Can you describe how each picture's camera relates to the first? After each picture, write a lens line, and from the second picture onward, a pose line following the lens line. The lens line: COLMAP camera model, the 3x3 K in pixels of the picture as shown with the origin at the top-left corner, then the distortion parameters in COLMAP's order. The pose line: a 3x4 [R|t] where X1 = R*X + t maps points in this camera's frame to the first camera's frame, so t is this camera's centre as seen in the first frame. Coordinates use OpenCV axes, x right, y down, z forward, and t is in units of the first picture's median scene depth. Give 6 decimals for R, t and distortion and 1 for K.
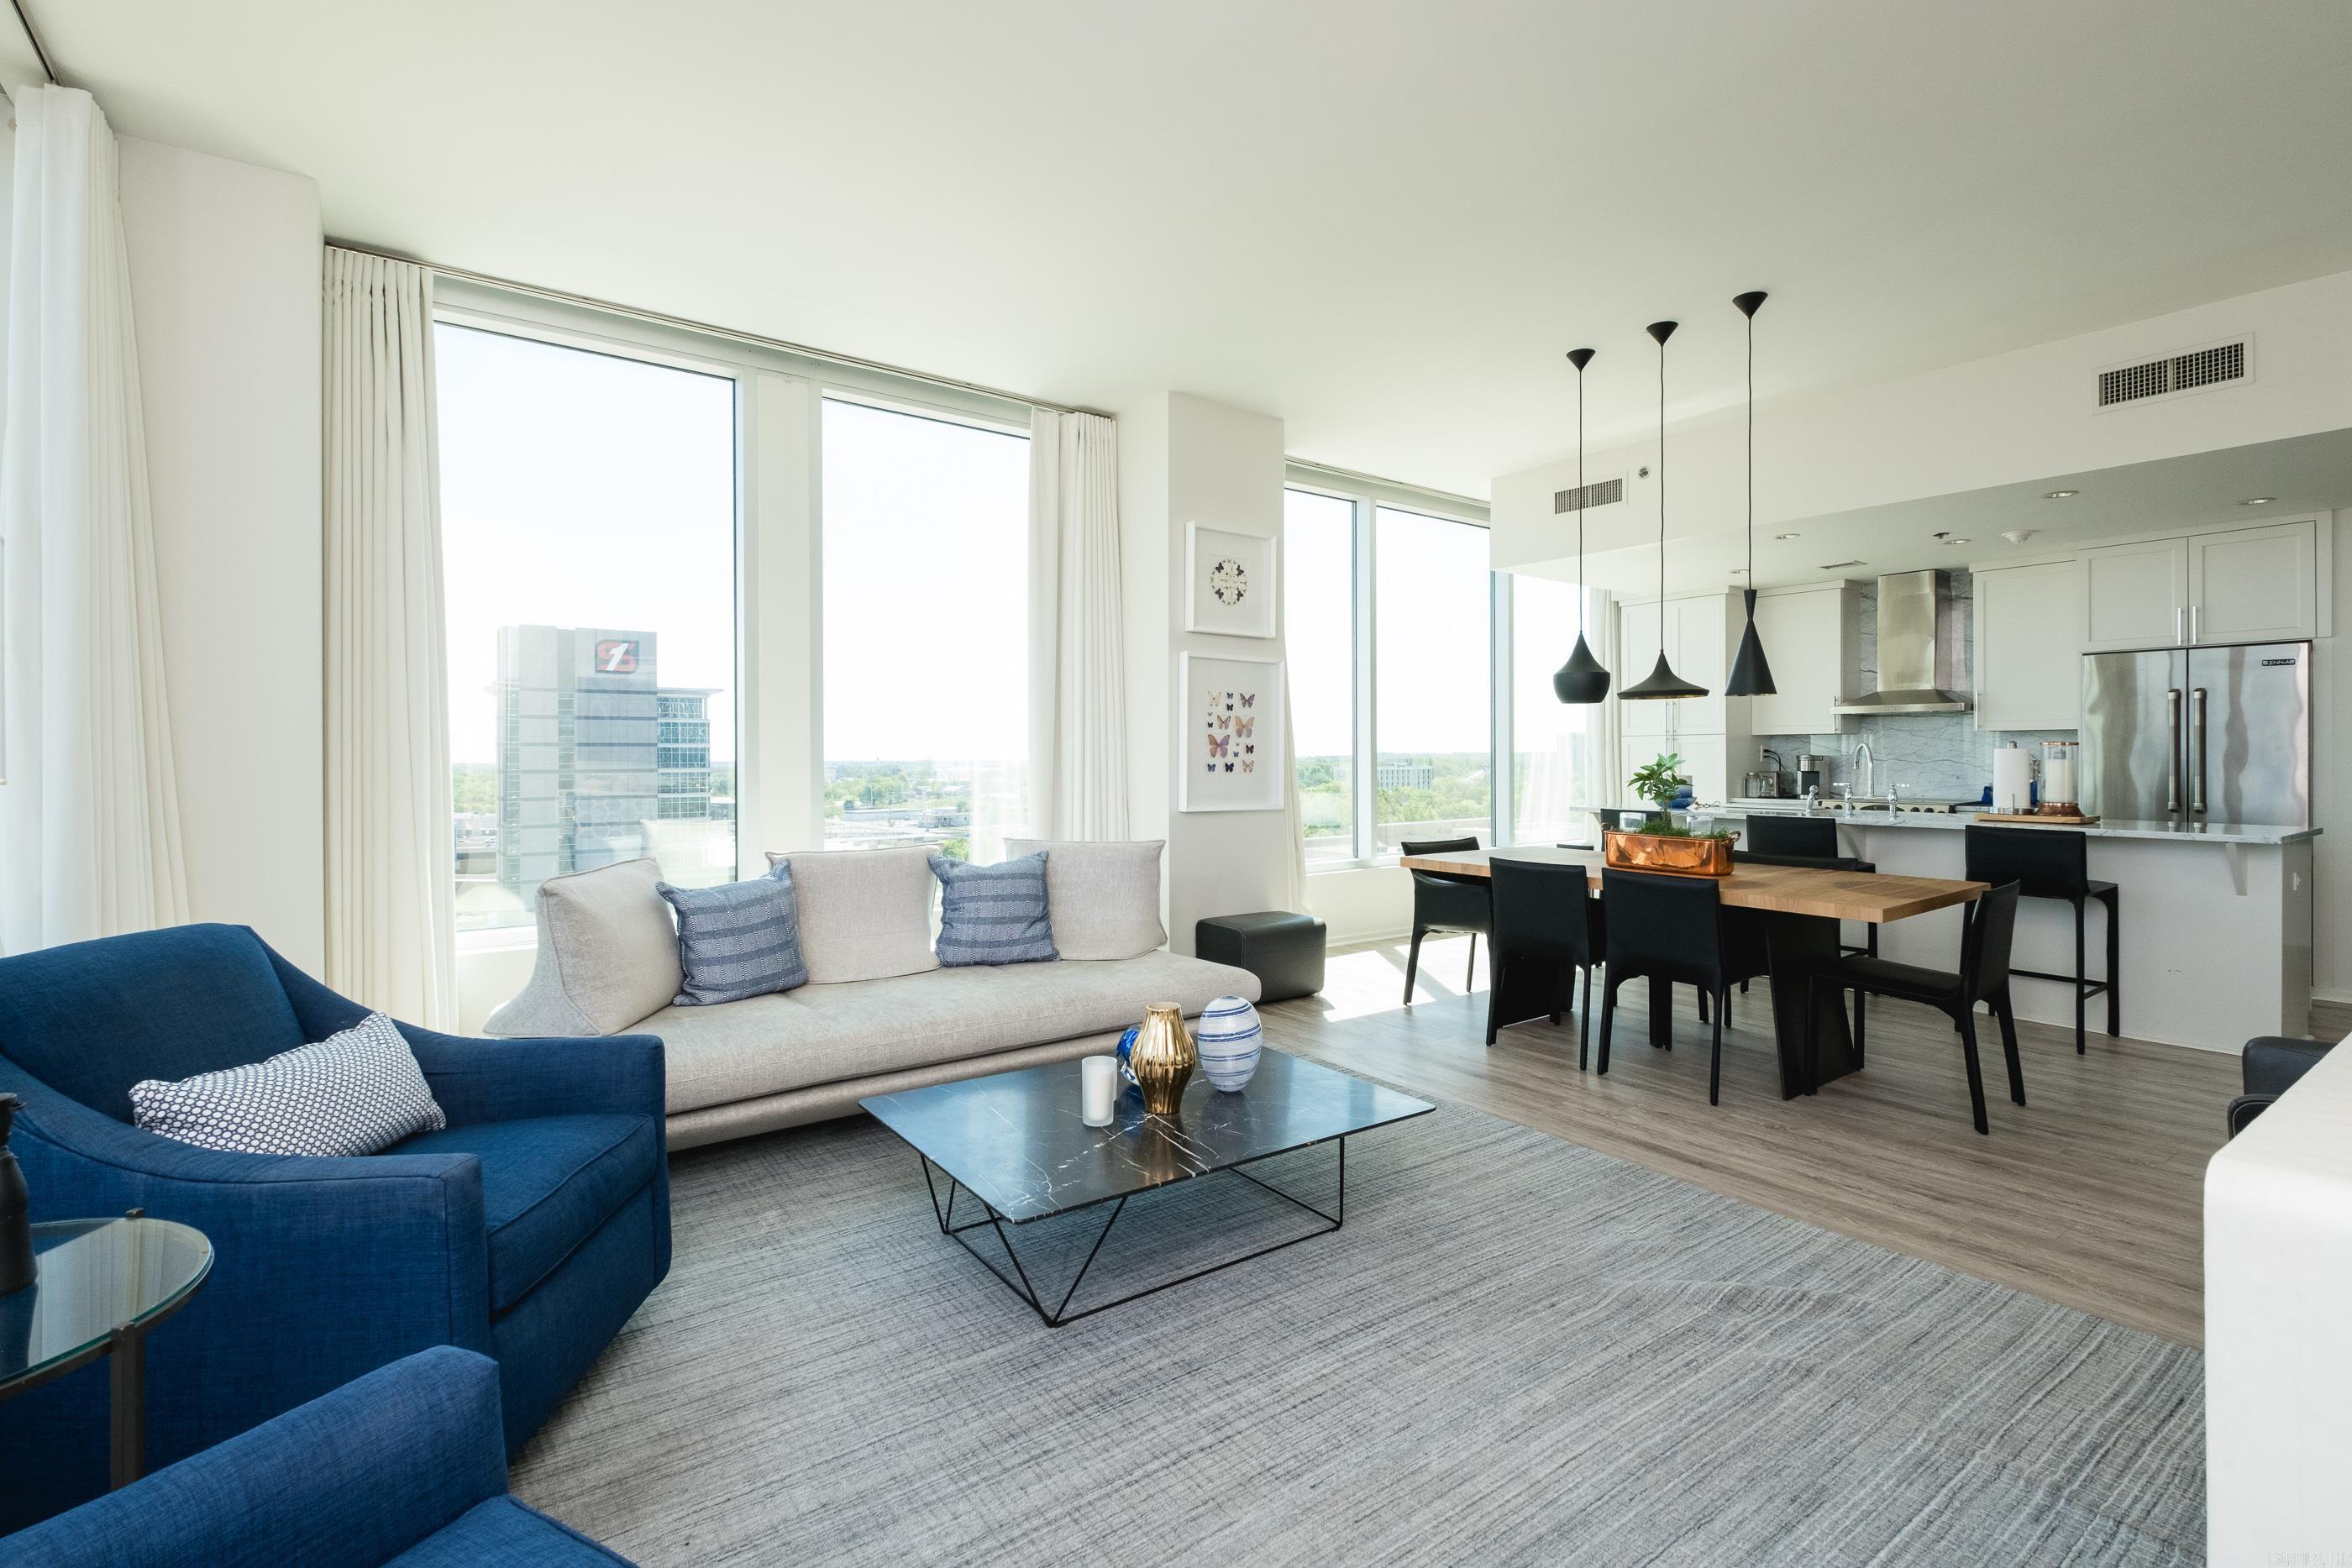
lens RADIAL K [[1069.1, 0, 1189.0], [0, 1069.1, 758.2], [0, 0, 1]] dist [-0.001514, -0.000050]
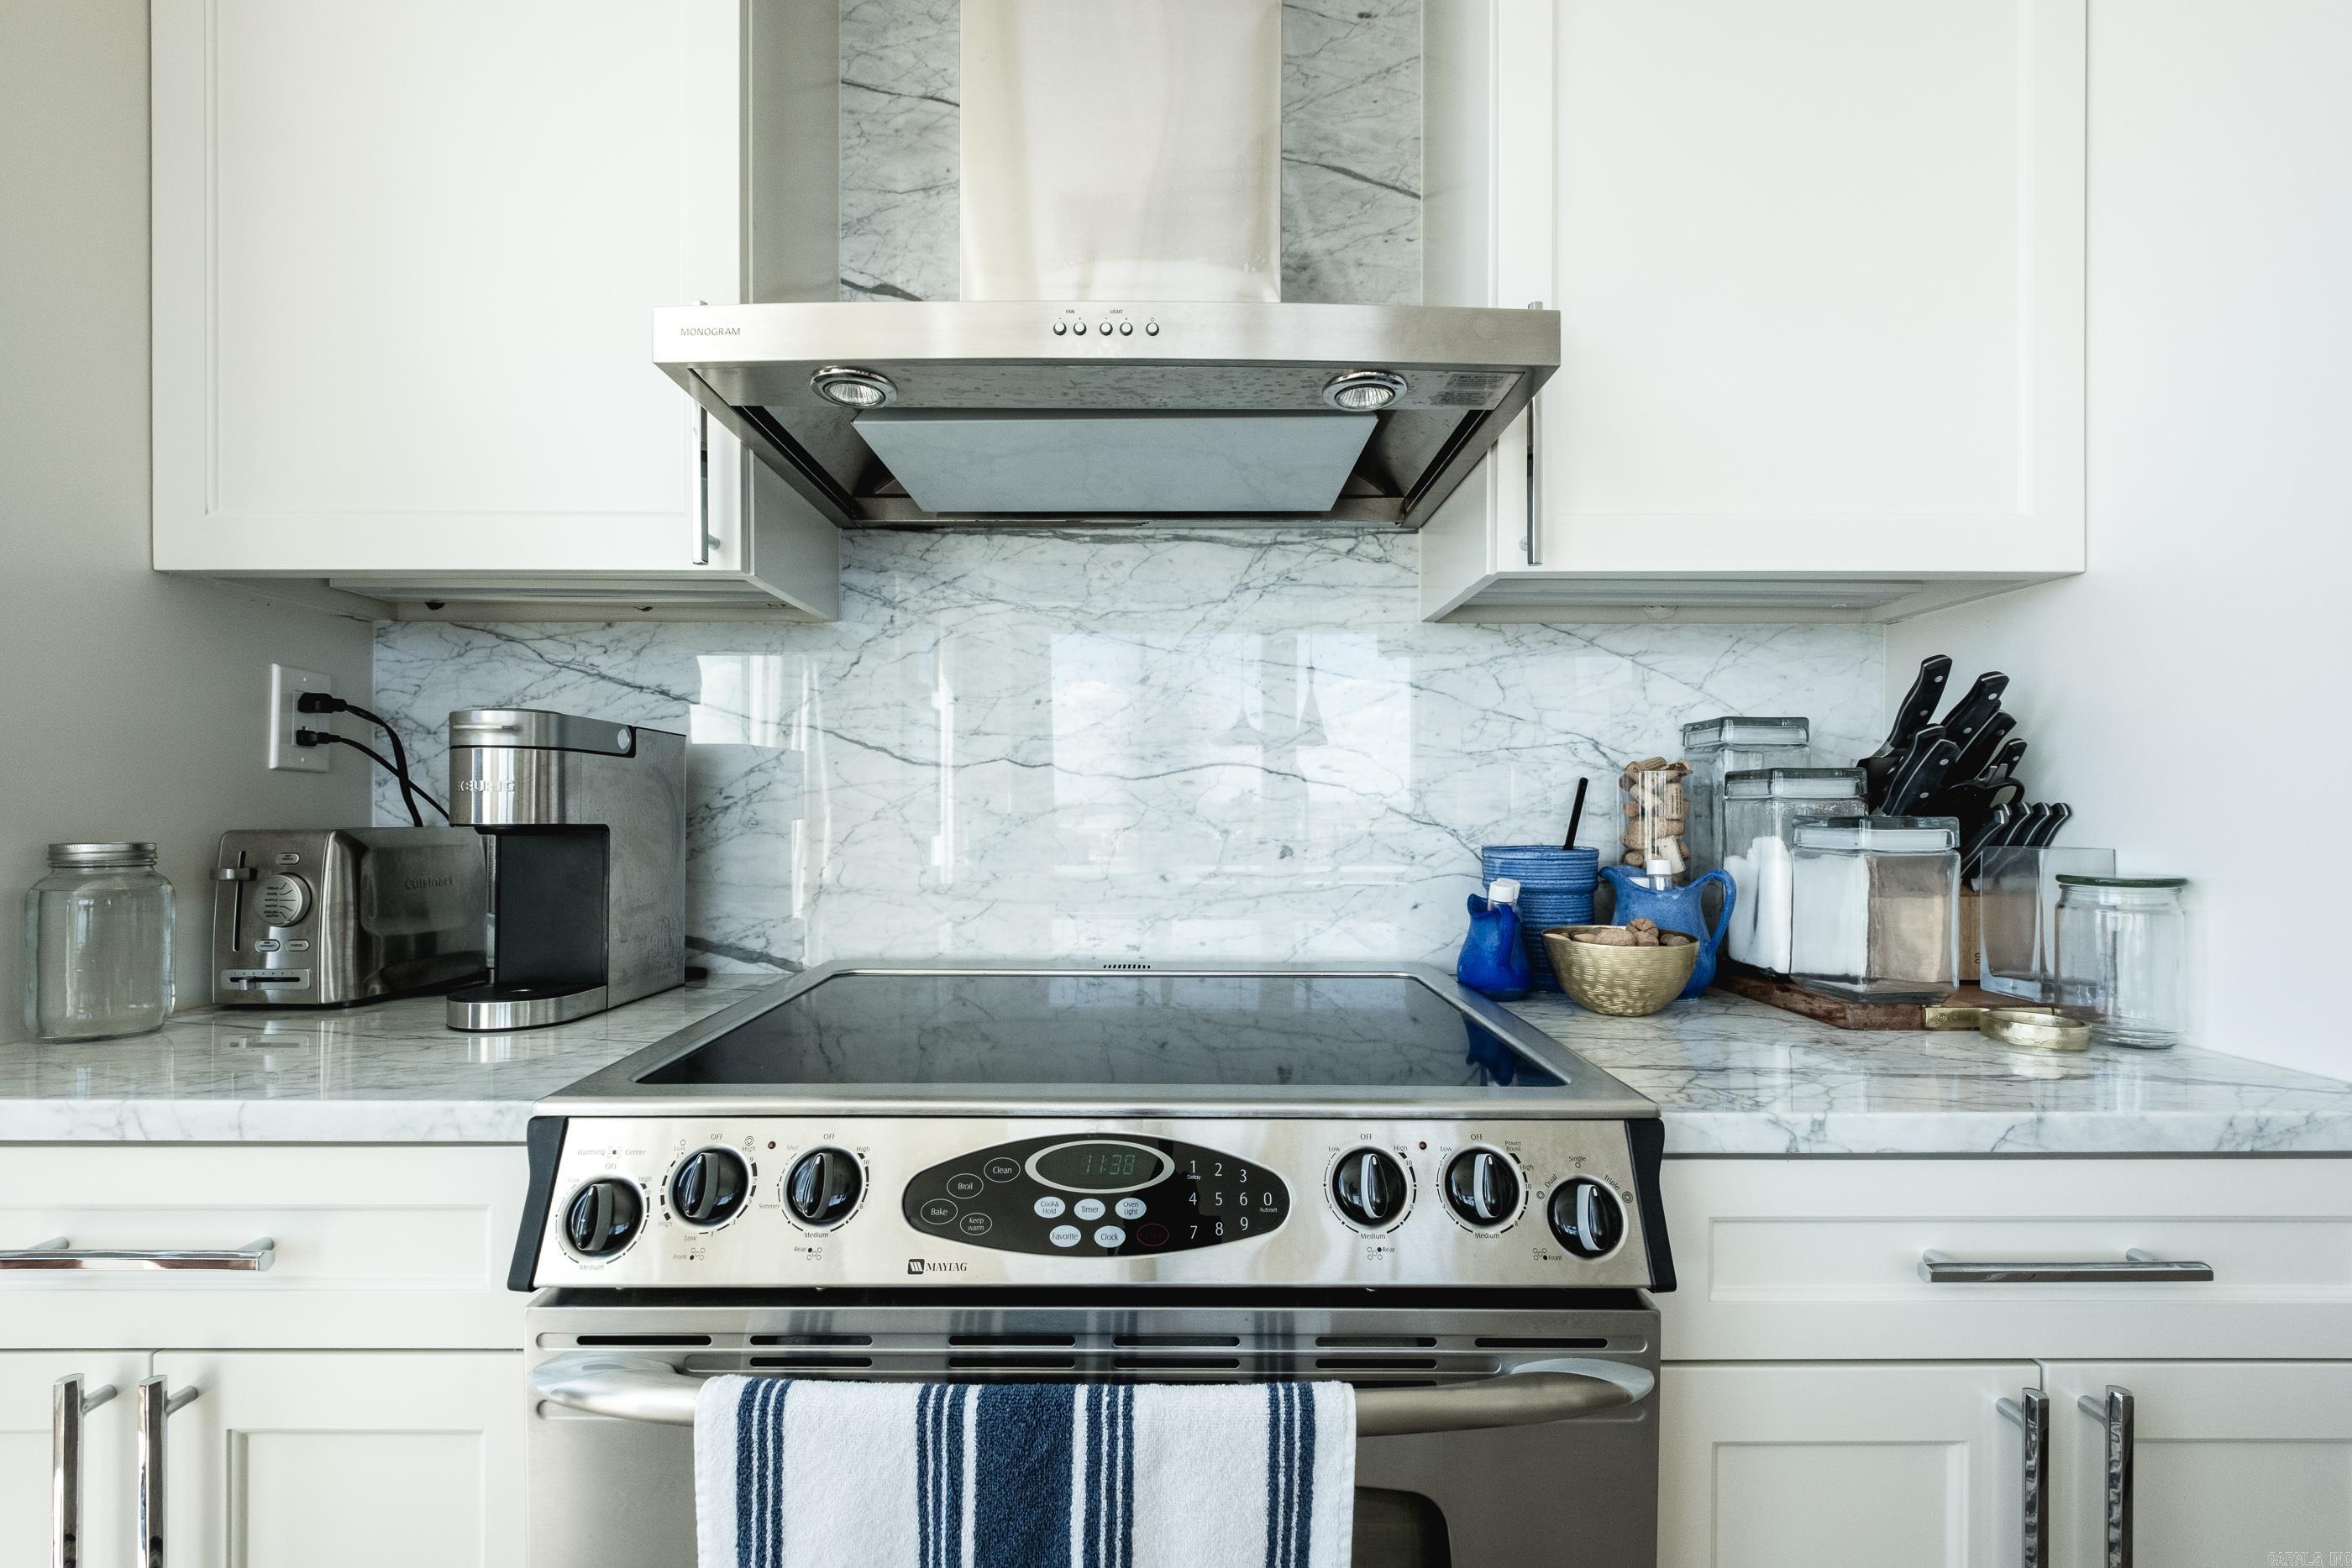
lens RADIAL K [[1018.3, 0, 1176.0], [0, 1018.3, 784.0], [0, 0, 1]] dist [-0.009524, 0.000423]
pose [[0.579930, 0.005249, 0.814649, 0.870433], [-0.007310, 0.999973, -0.001239, 0.010293], [-0.814634, -0.005237, 0.579952, 1.425632]]
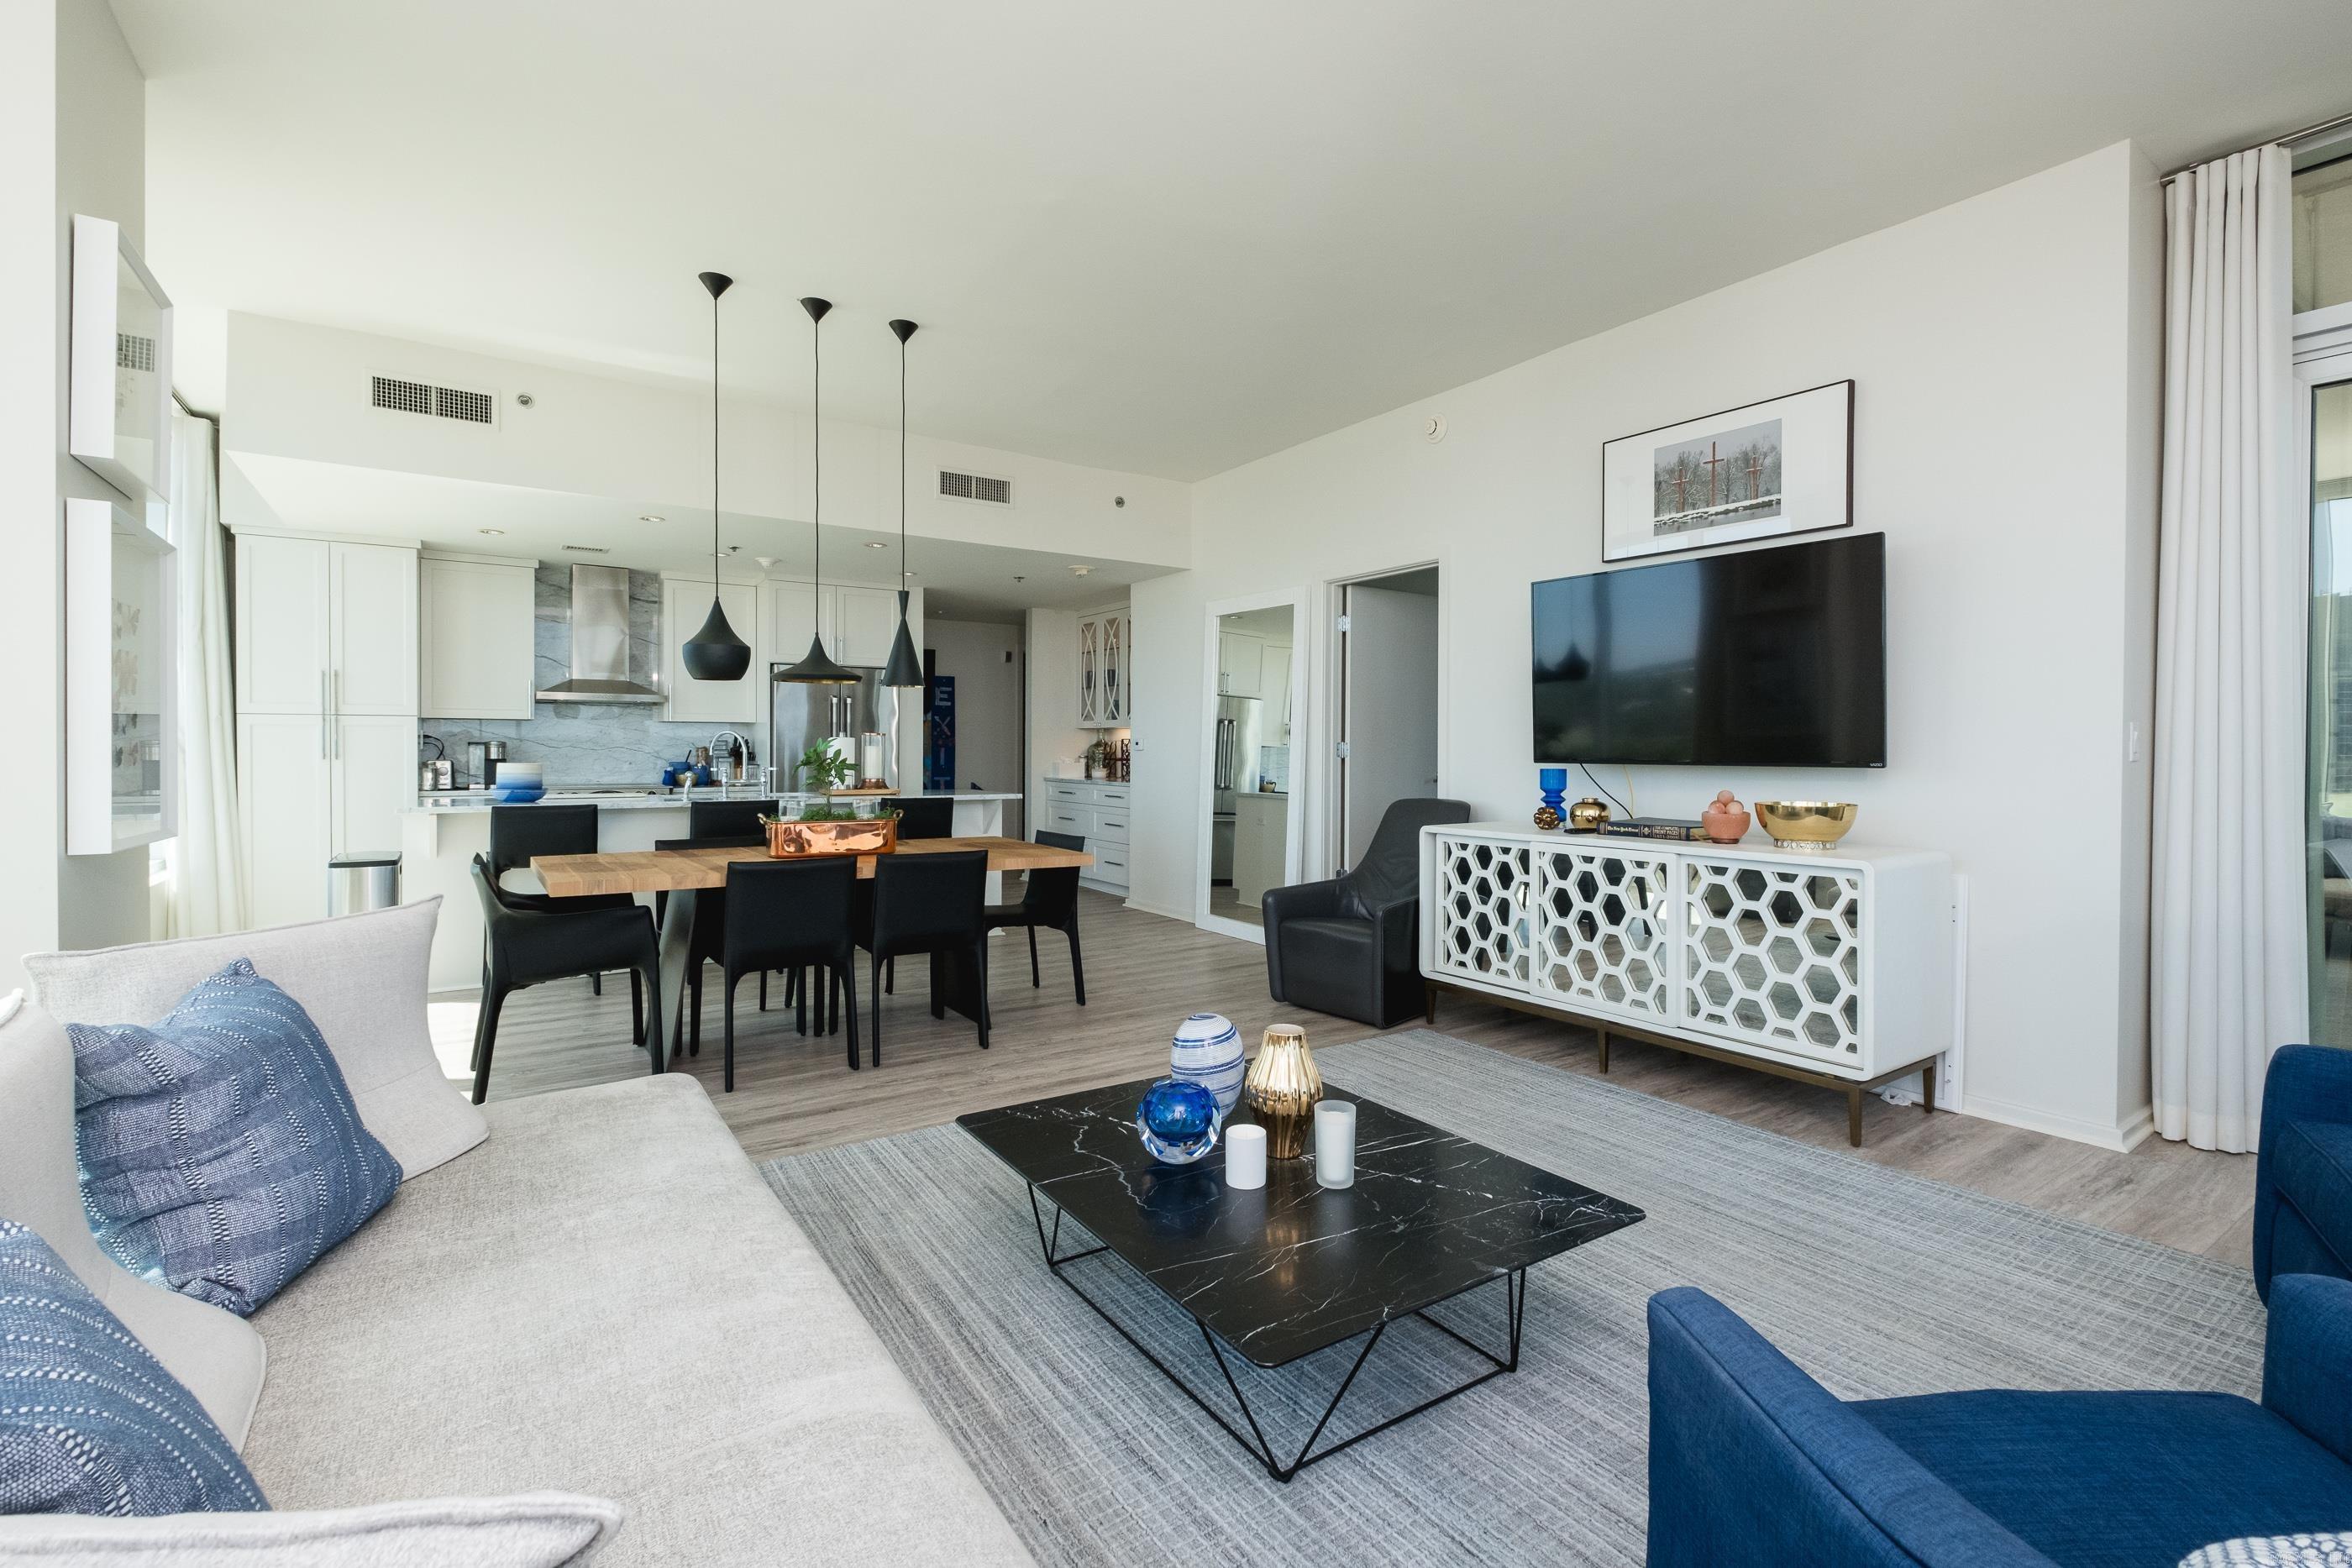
lens RADIAL K [[1069.1, 0, 1189.0], [0, 1069.1, 758.2], [0, 0, 1]] dist [-0.001514, -0.000050]
pose [[0.037023, -0.003661, 0.999308, -0.534075], [-0.003375, 0.999987, 0.003789, 0.009460], [-0.999309, -0.003513, 0.037010, 0.628318]]
